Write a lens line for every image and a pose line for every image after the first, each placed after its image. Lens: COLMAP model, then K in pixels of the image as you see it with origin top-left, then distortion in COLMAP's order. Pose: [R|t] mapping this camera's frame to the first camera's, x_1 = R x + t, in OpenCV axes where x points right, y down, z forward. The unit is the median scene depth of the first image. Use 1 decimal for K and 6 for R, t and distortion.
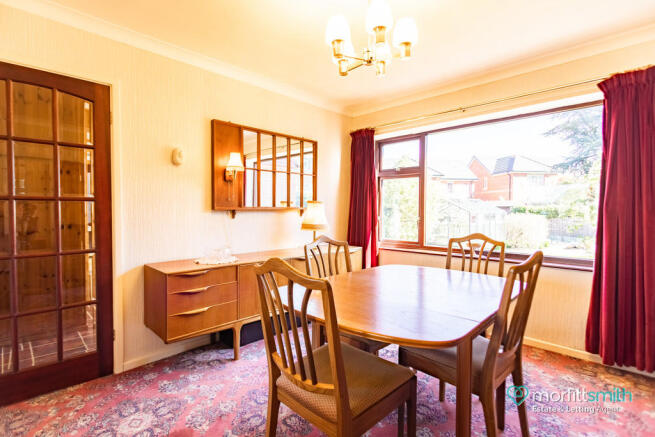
lens RADIAL K [[310.2, 0, 327.5], [0, 310.2, 218.5], [0, 0, 1]] dist [0.000659, 0.001130]
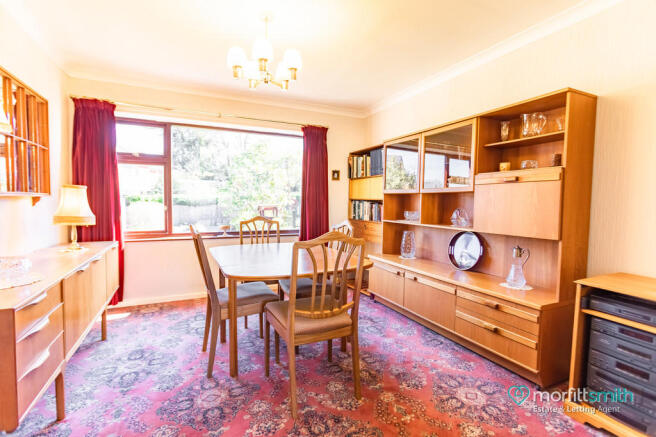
lens RADIAL K [[316.5, 0, 320.3], [0, 316.5, 218.9], [0, 0, 1]] dist [0.001846, 0.000630]
pose [[0.375694, -0.053157, 0.925218, -0.473885], [0.020306, 0.998586, 0.049126, -0.001615], [-0.926521, 0.000331, 0.376243, 0.145745]]
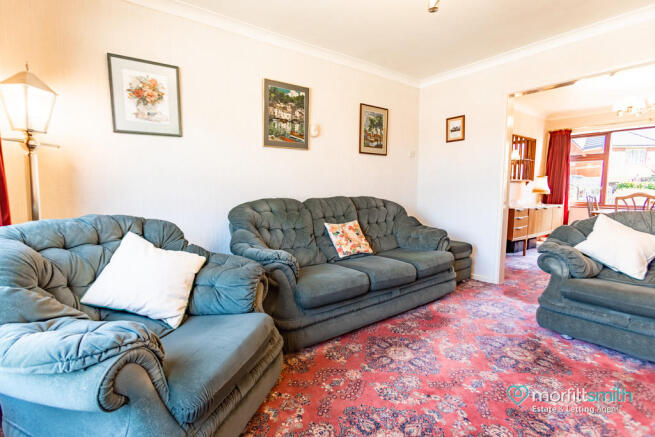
lens RADIAL K [[321.2, 0, 330.9], [0, 321.2, 217.3], [0, 0, 1]] dist [0.001705, 0.000264]
pose [[0.990844, 0.001676, -0.134998, -0.845094], [0.005611, 0.998548, 0.053577, 0.059693], [0.134892, -0.053844, 0.989396, -0.801505]]
